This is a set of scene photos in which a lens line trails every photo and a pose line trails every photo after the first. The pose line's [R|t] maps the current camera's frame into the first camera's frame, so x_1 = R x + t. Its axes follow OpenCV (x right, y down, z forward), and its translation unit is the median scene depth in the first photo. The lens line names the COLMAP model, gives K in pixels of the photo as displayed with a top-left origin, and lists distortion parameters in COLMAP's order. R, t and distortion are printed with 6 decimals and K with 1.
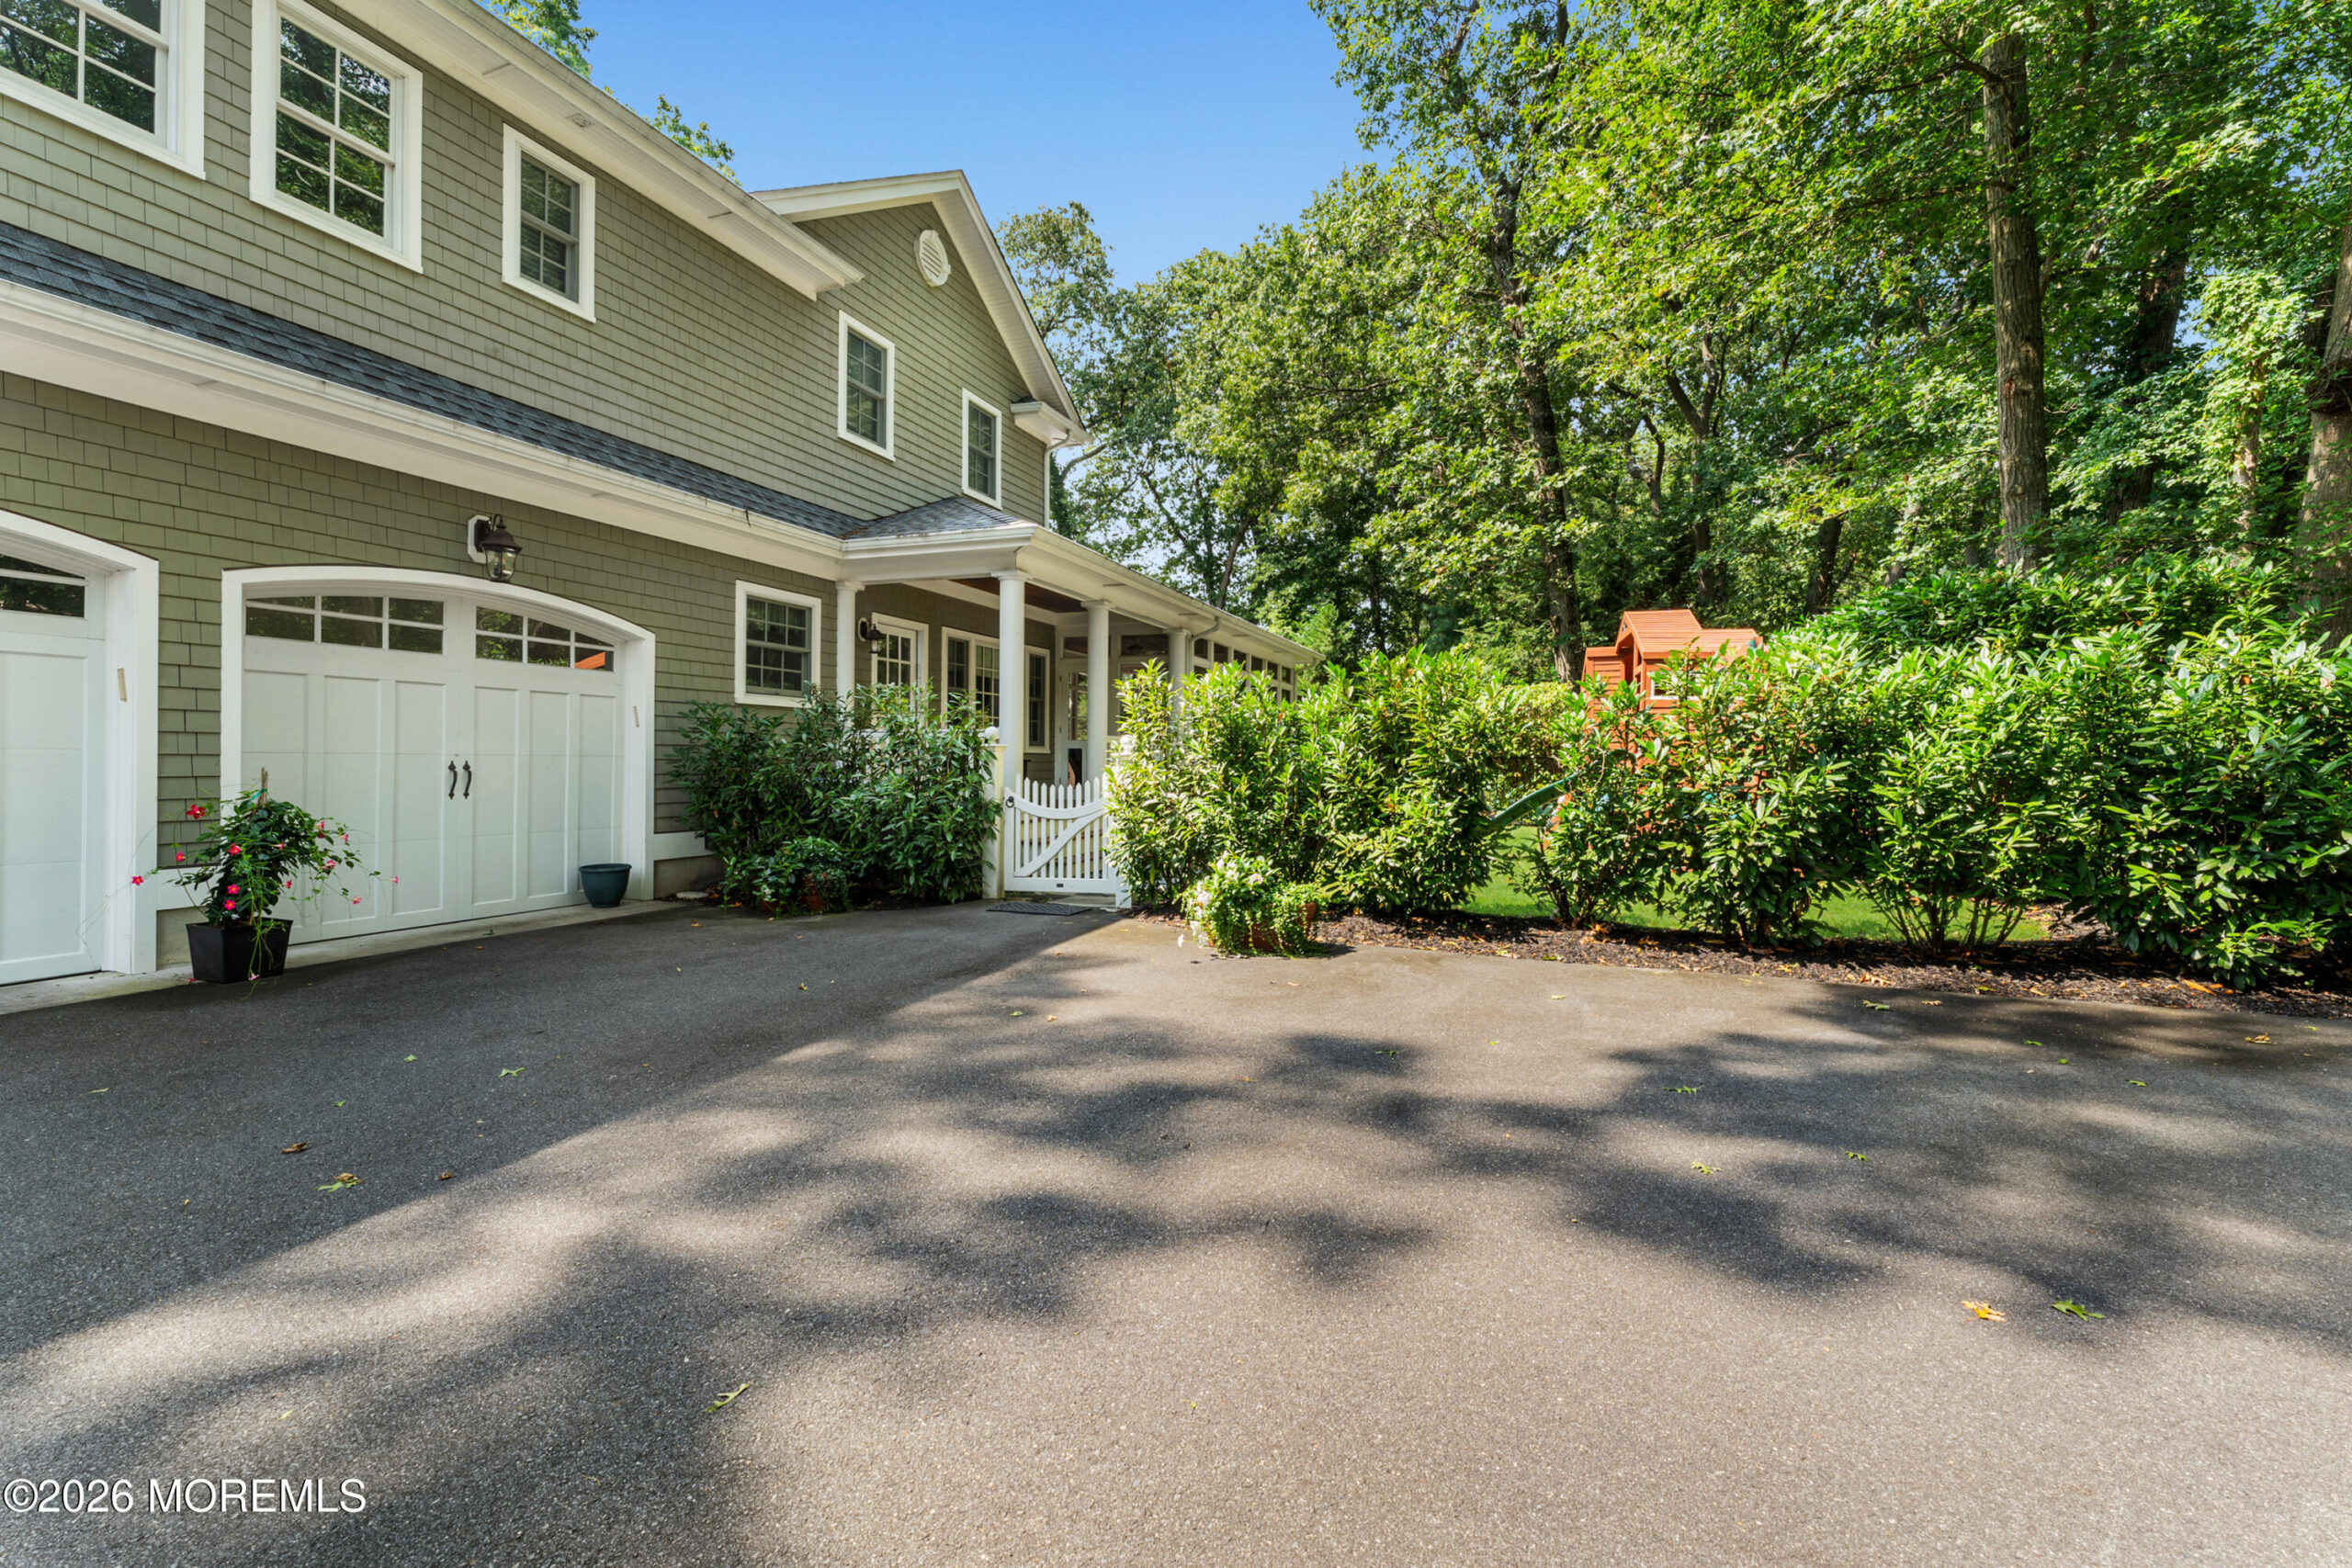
lens RADIAL K [[969.8, 0, 1177.5], [0, 969.8, 772.5], [0, 0, 1]] dist [0.001040, -0.000777]
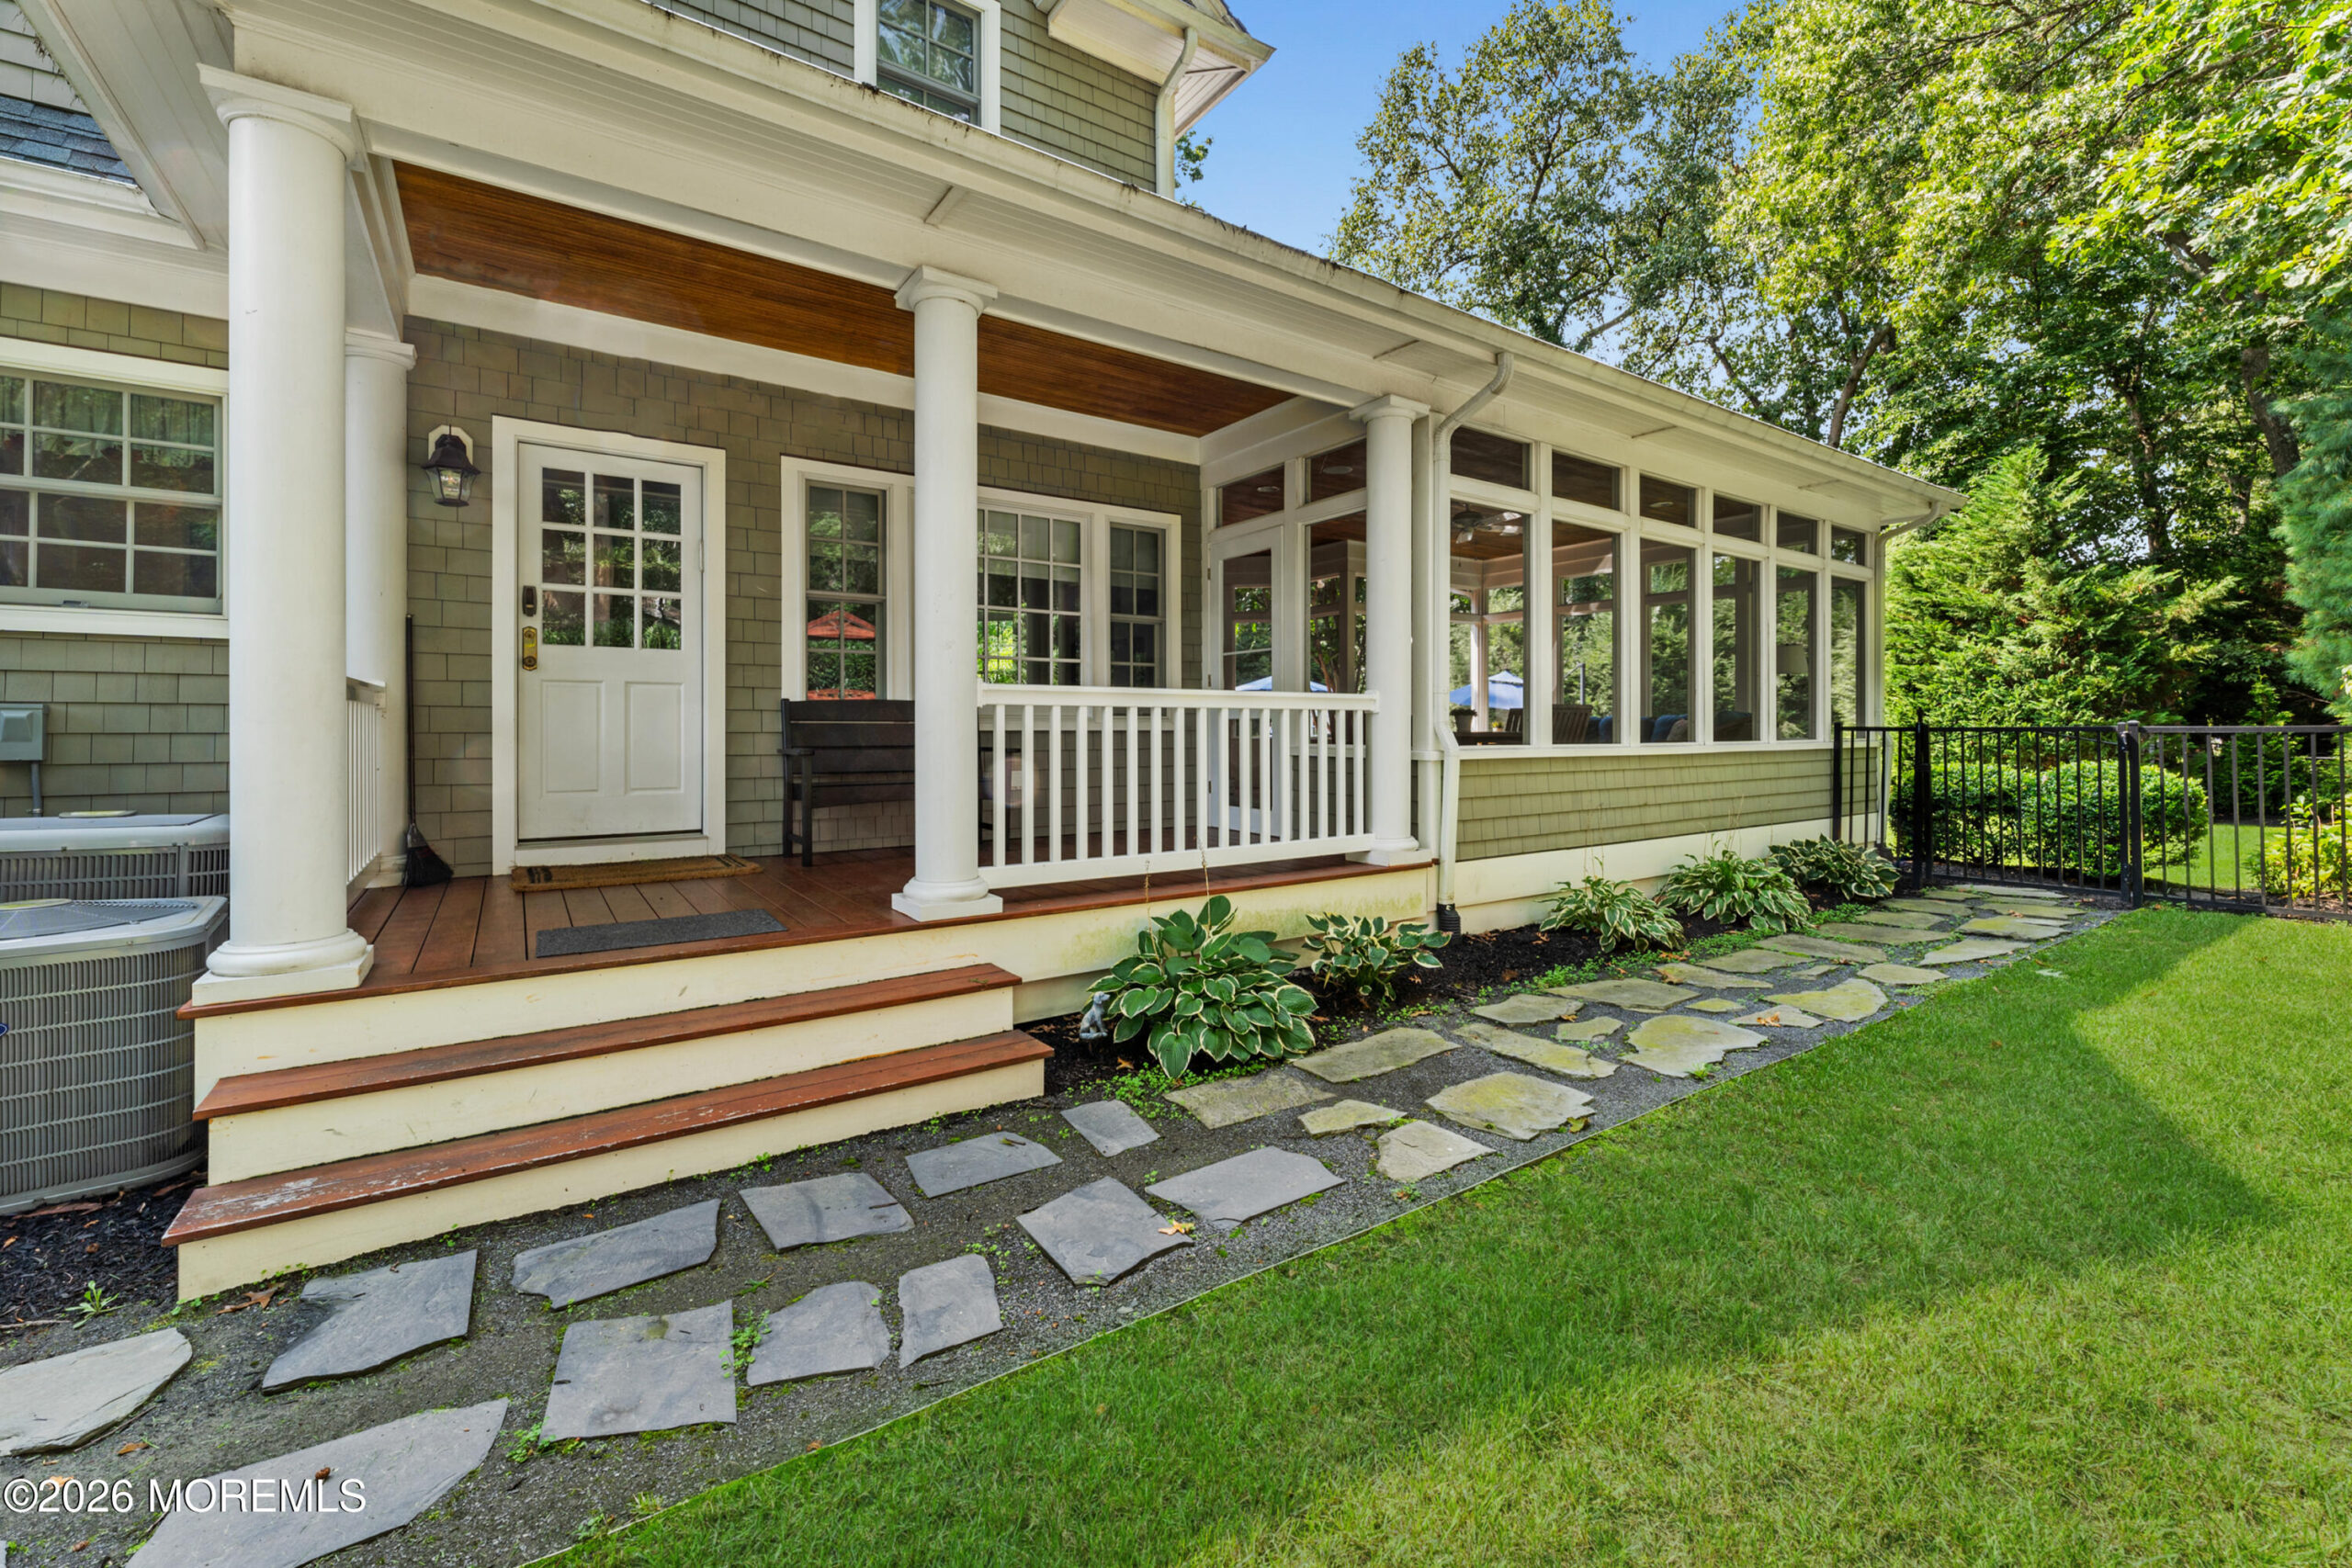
lens RADIAL K [[961.5, 0, 1180.1], [0, 961.5, 753.7], [0, 0, 1]] dist [0.003251, 0.000247]
pose [[0.832678, -0.002358, -0.553753, 0.233803], [0.006552, 0.999963, 0.005594, -0.017789], [0.553719, -0.008286, 0.832663, 1.044236]]
